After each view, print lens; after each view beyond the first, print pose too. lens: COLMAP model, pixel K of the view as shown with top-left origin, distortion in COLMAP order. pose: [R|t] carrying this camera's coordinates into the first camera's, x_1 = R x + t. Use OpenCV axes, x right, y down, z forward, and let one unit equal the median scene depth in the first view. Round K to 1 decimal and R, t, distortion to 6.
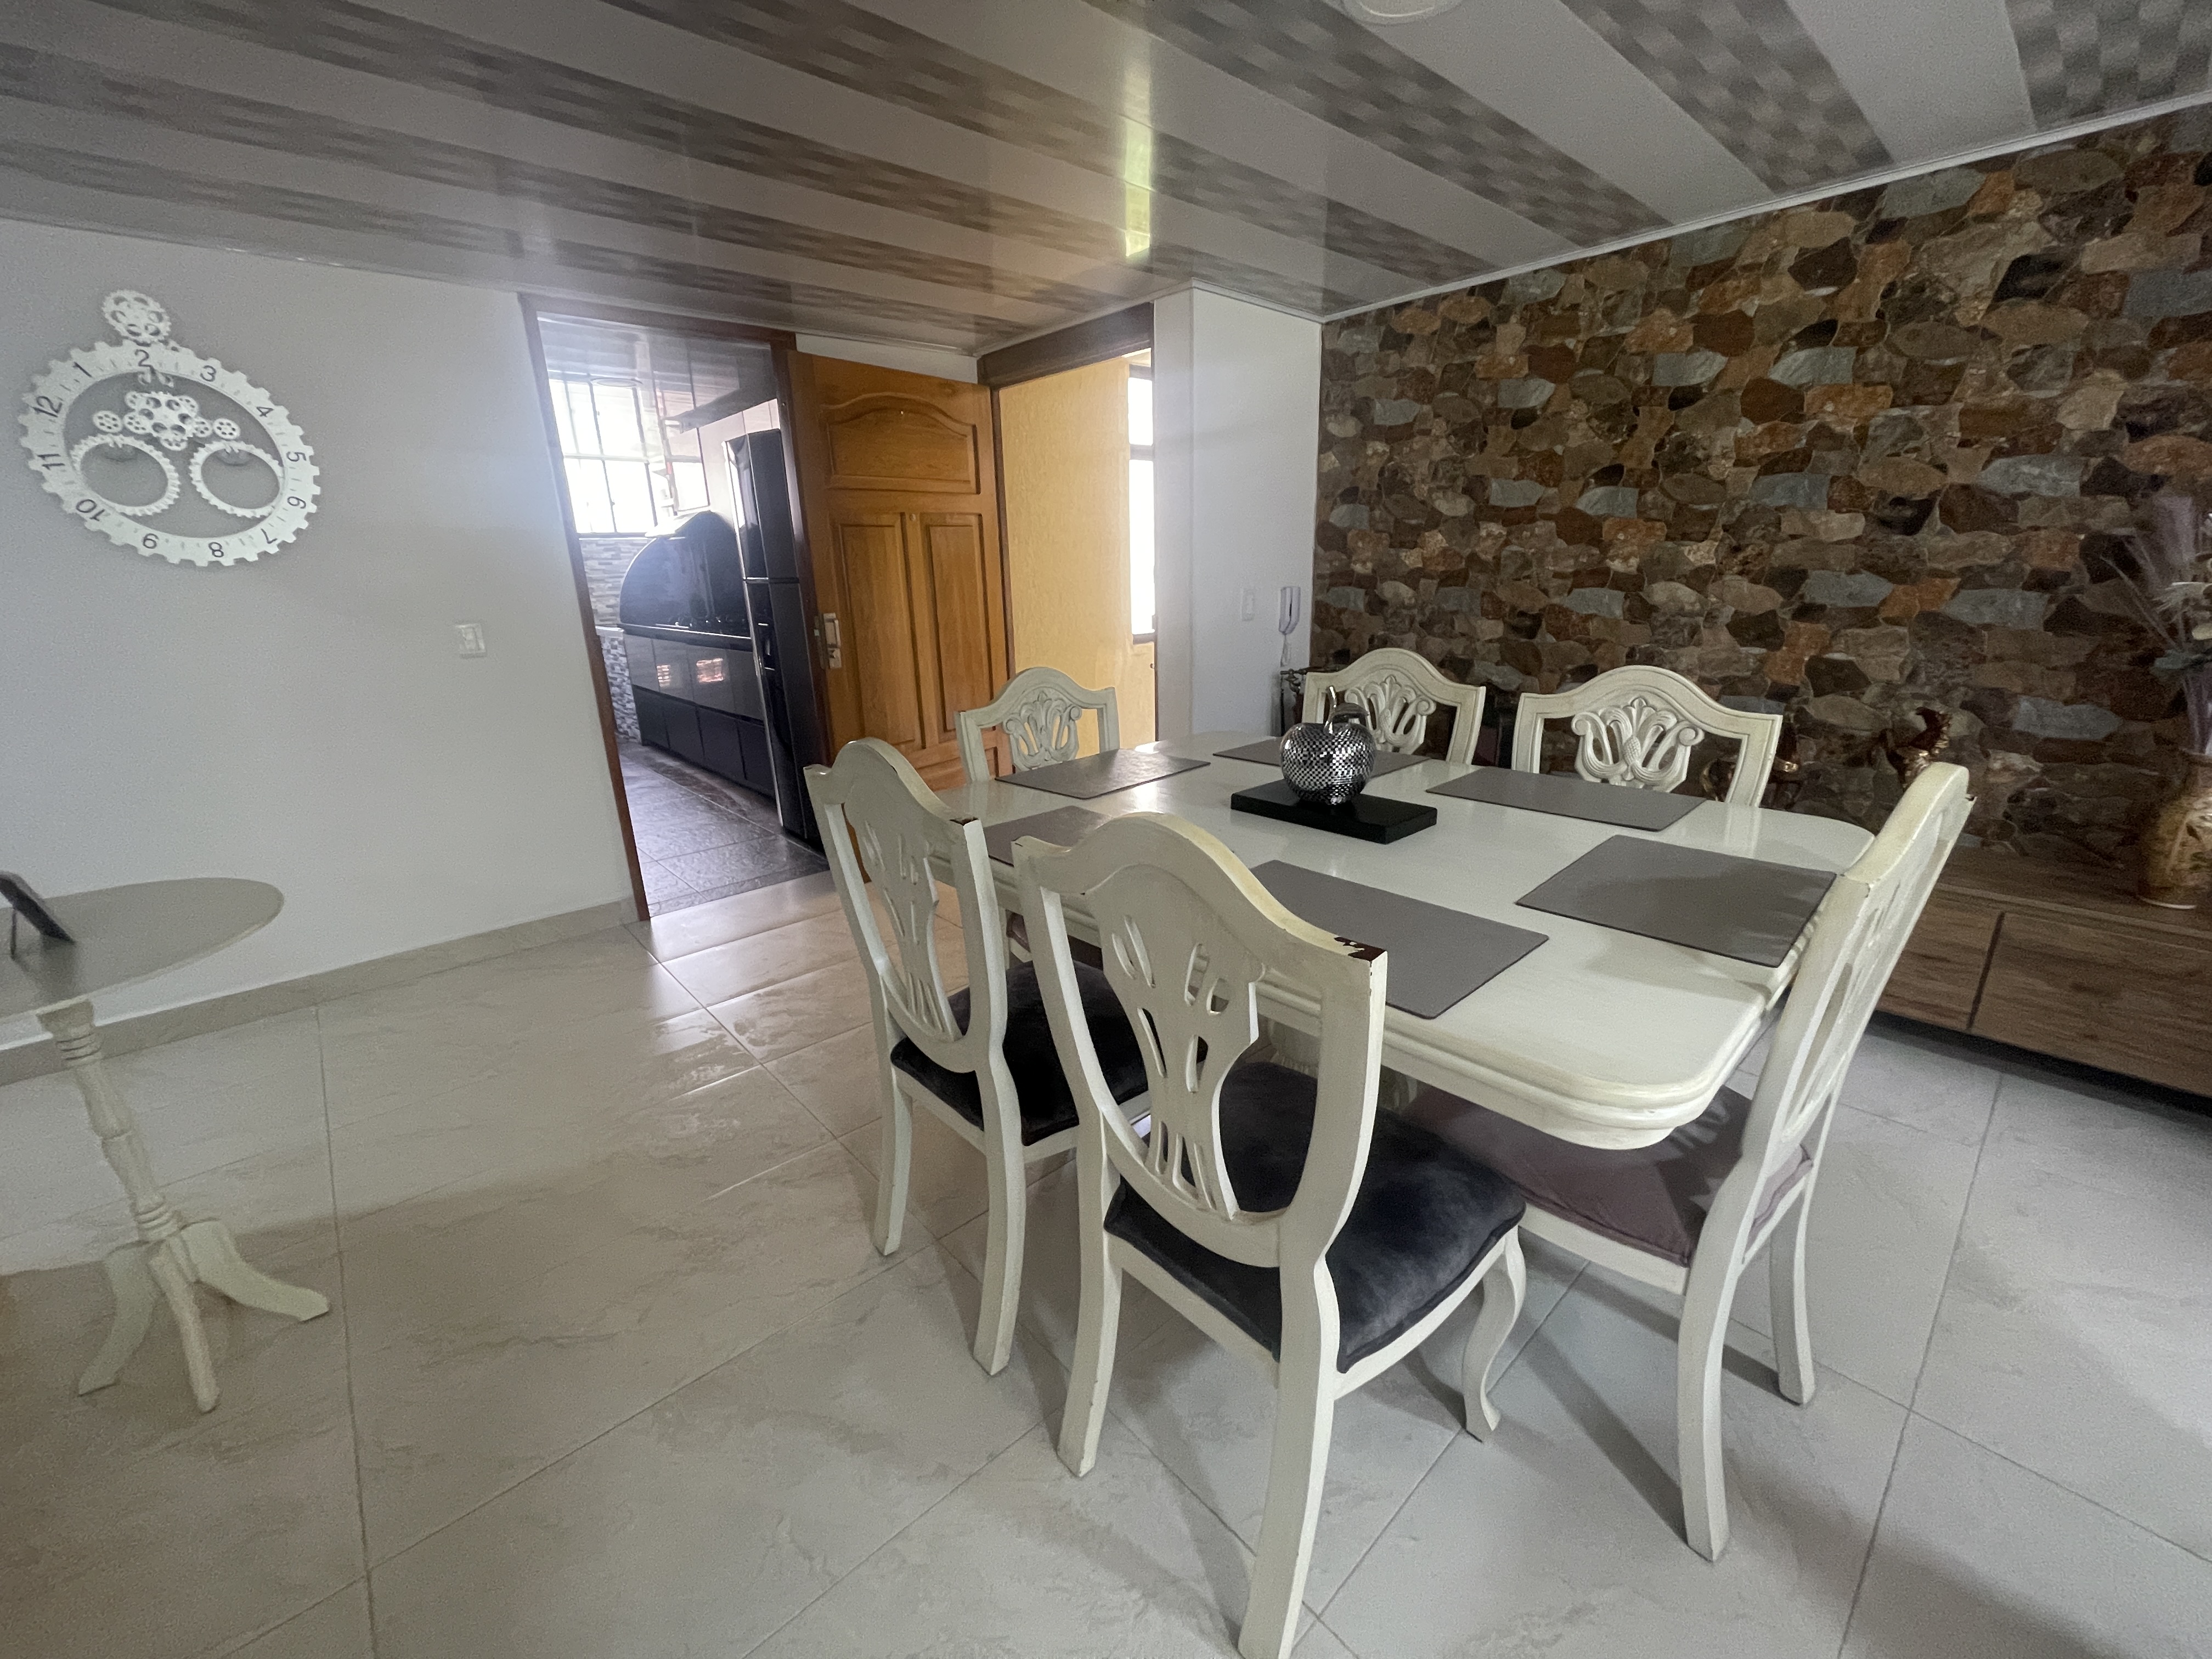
lens RADIAL K [[894.1, 0, 1106.0], [0, 894.1, 829.5], [0, 0, 1]] dist [0.001968, 0.000671]
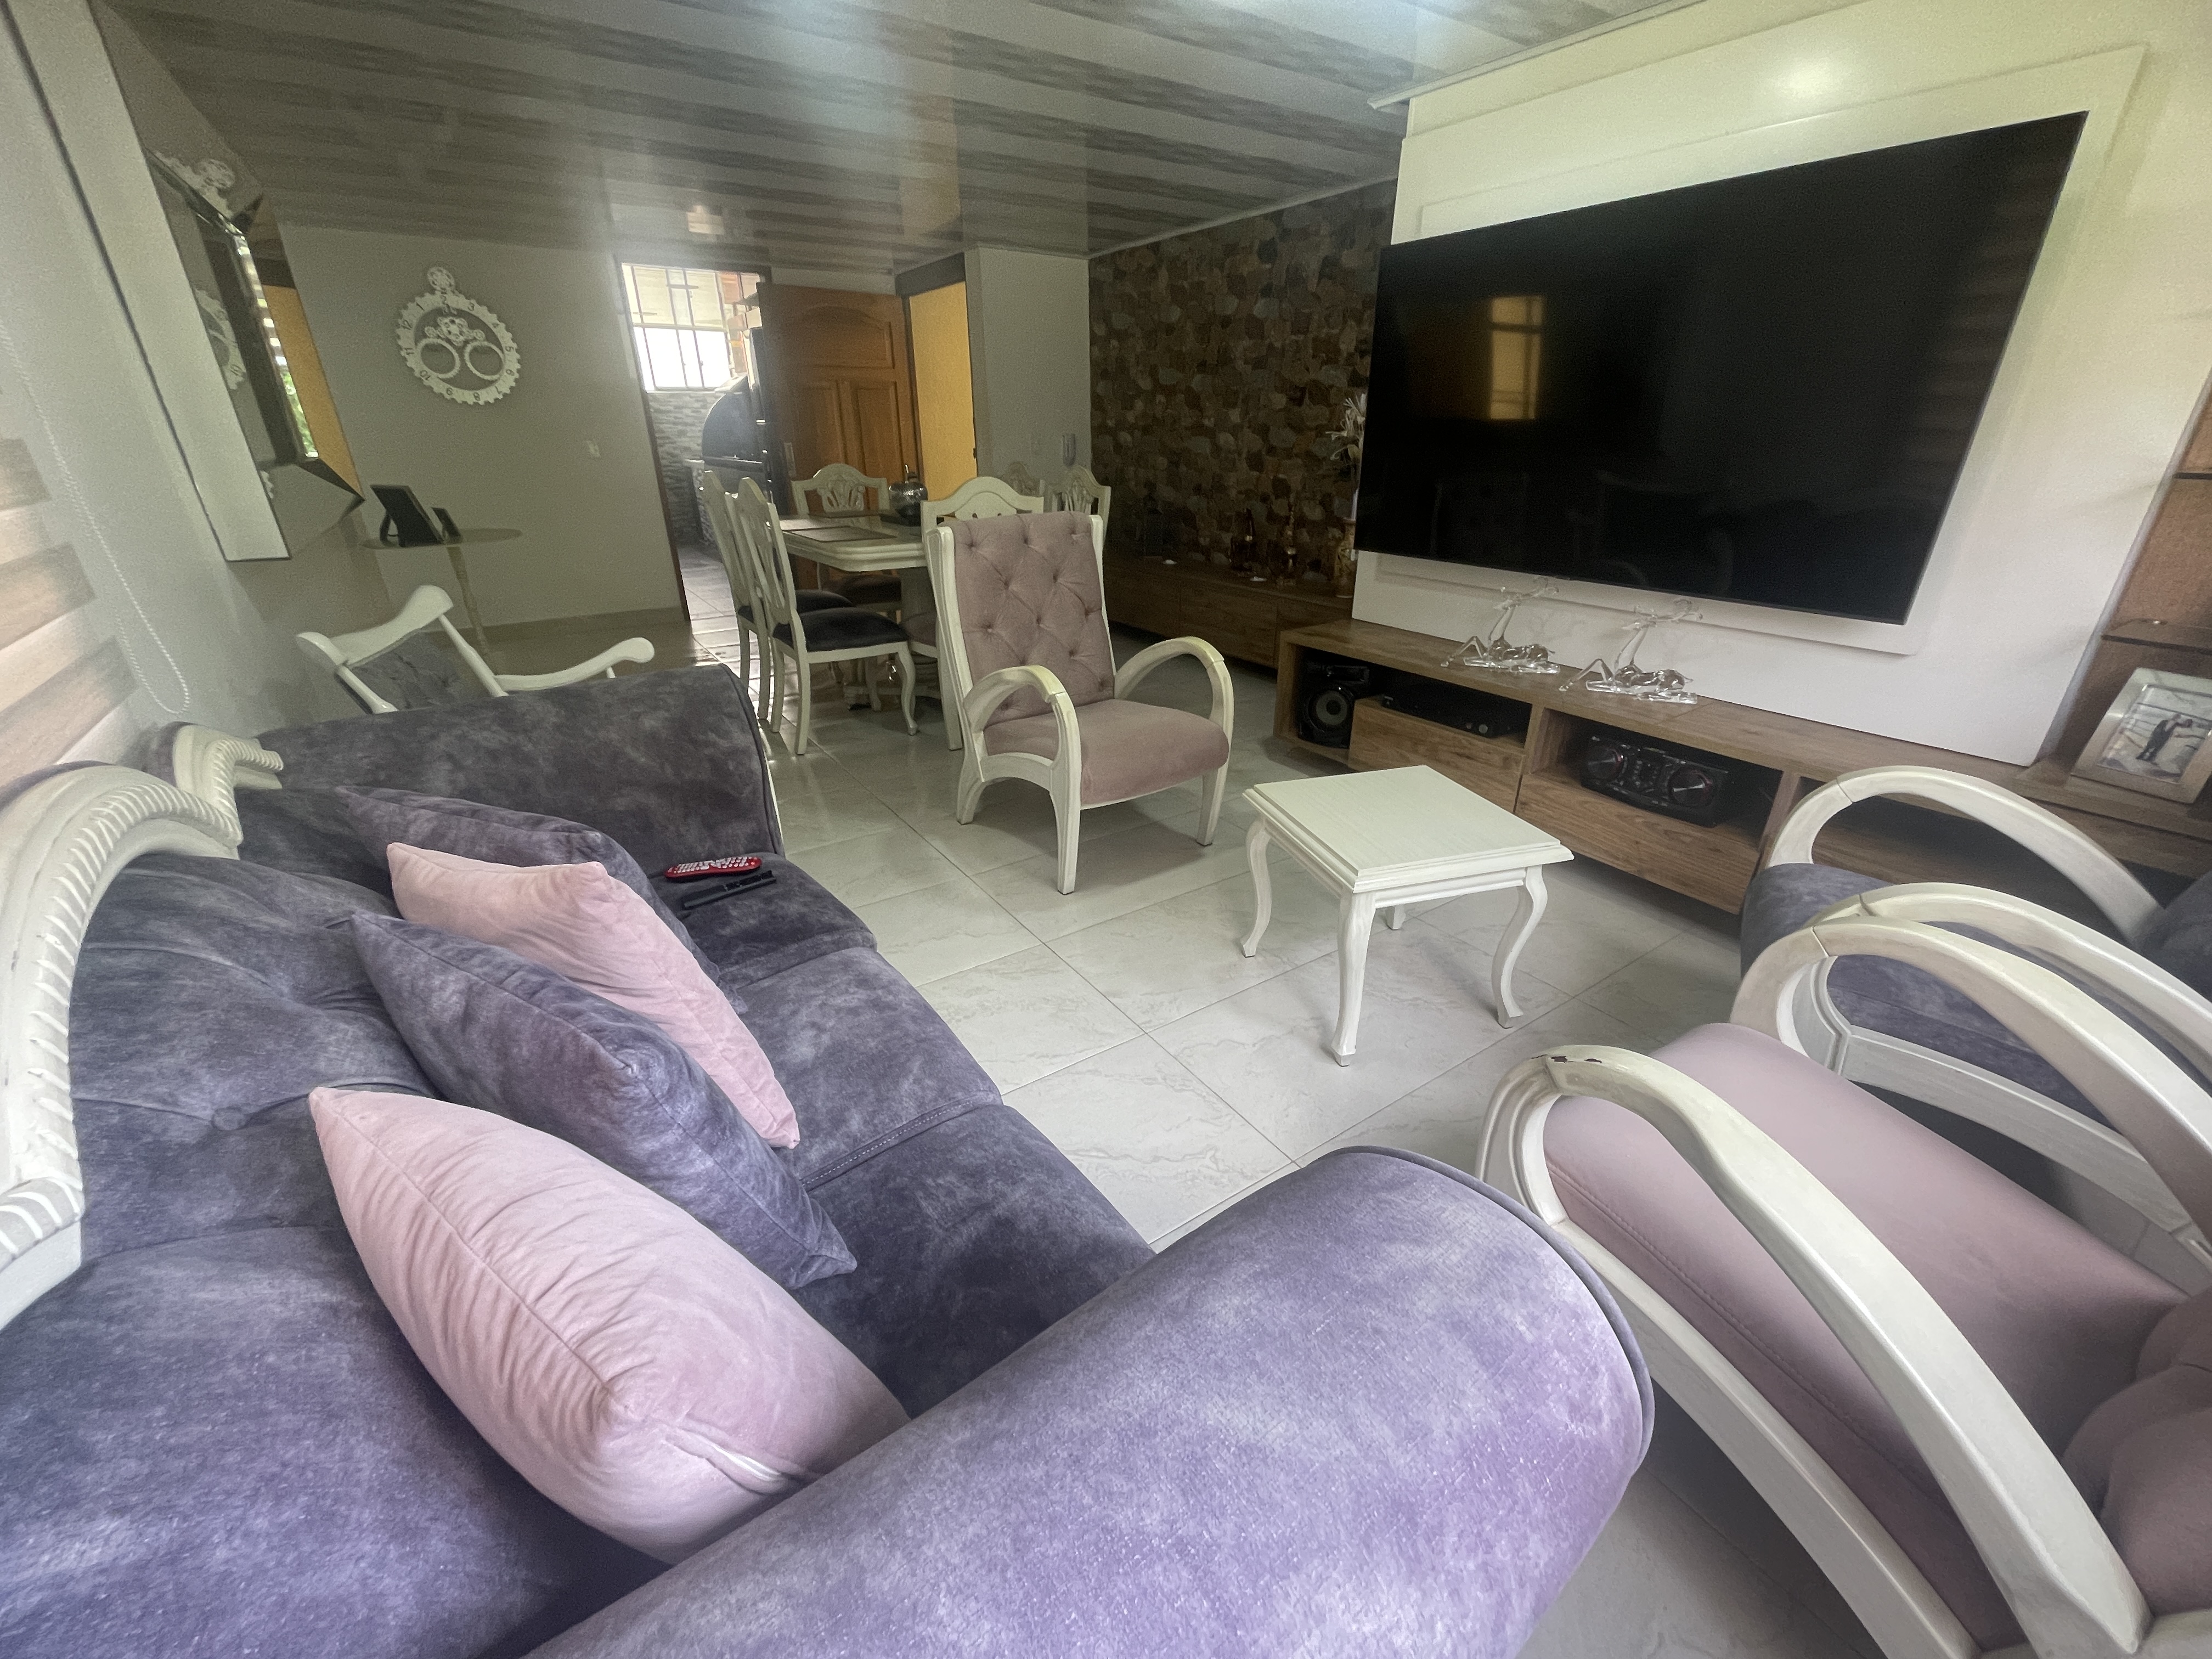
lens RADIAL K [[894.1, 0, 1106.0], [0, 894.1, 829.5], [0, 0, 1]] dist [0.001968, 0.000671]
pose [[0.990319, 0.076184, -0.116036, 0.635752], [-0.059987, 0.988727, 0.137186, 0.254338], [0.125179, -0.128897, 0.983725, -0.816436]]
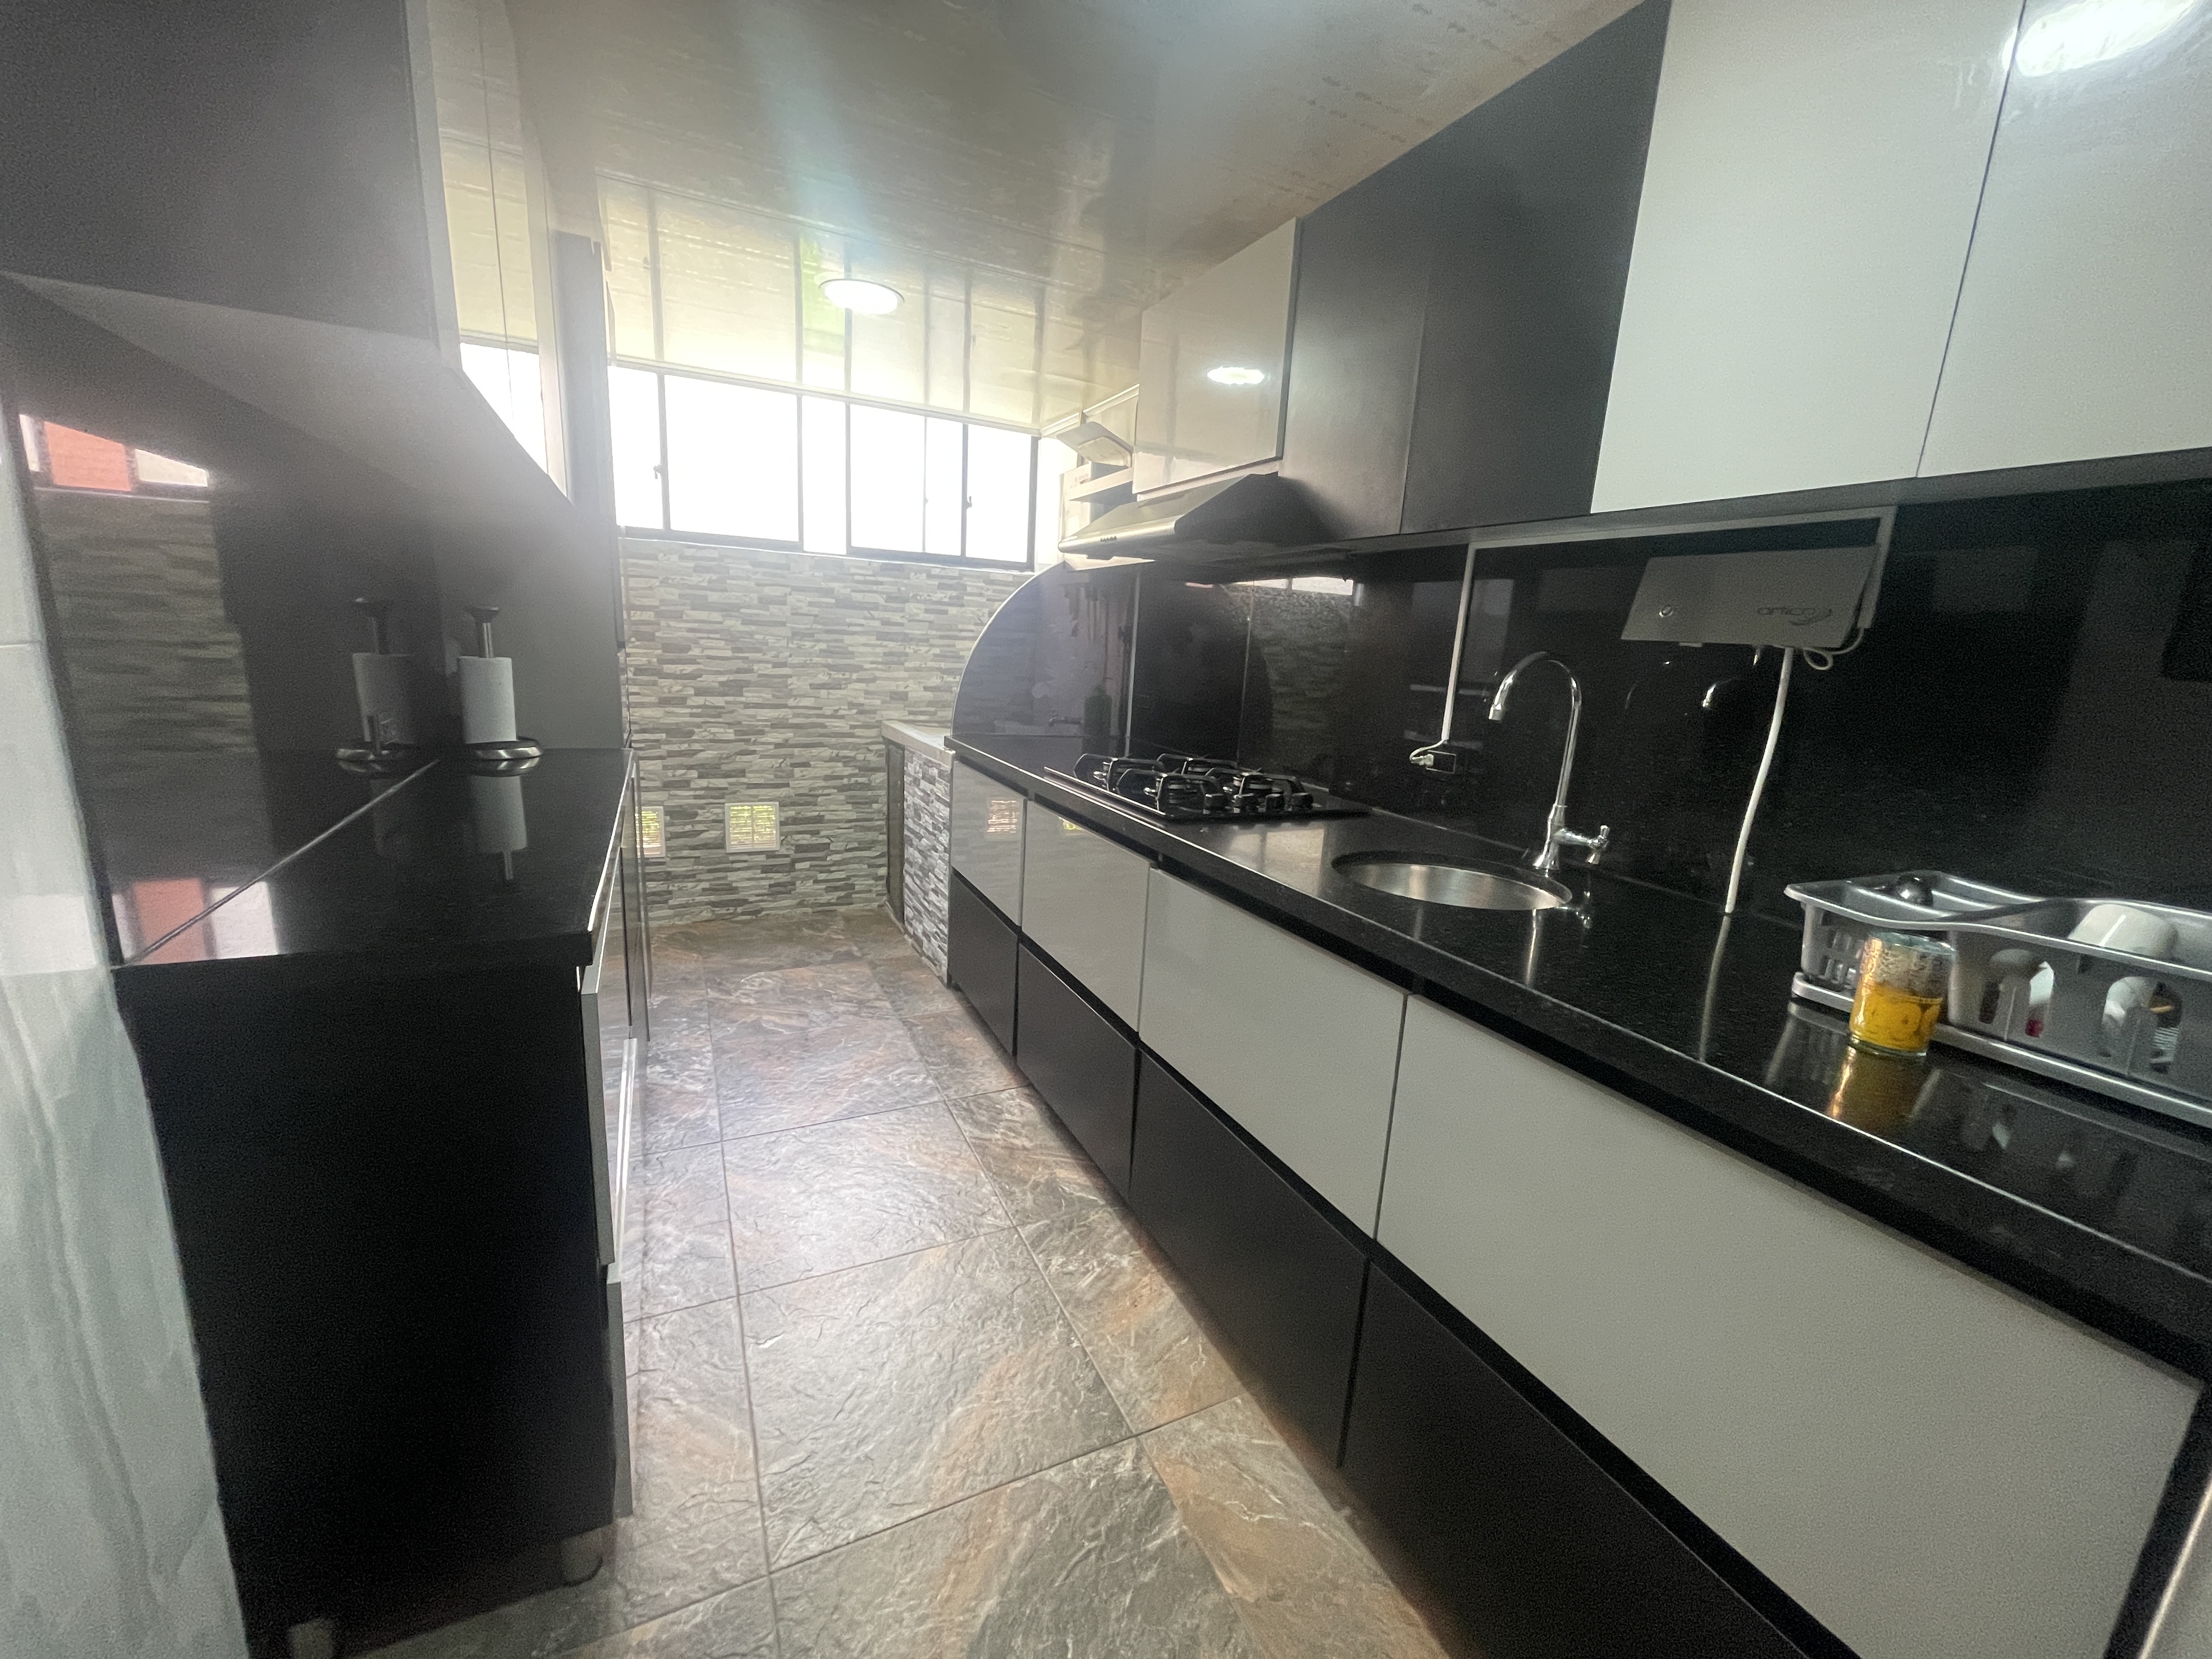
lens RADIAL K [[894.1, 0, 1106.0], [0, 894.1, 829.5], [0, 0, 1]] dist [0.001968, 0.000671]
pose [[0.957736, 0.137009, -0.252924, -0.785508], [-0.158402, 0.985156, -0.066153, -0.378799], [0.240106, 0.103421, 0.965222, 1.323693]]
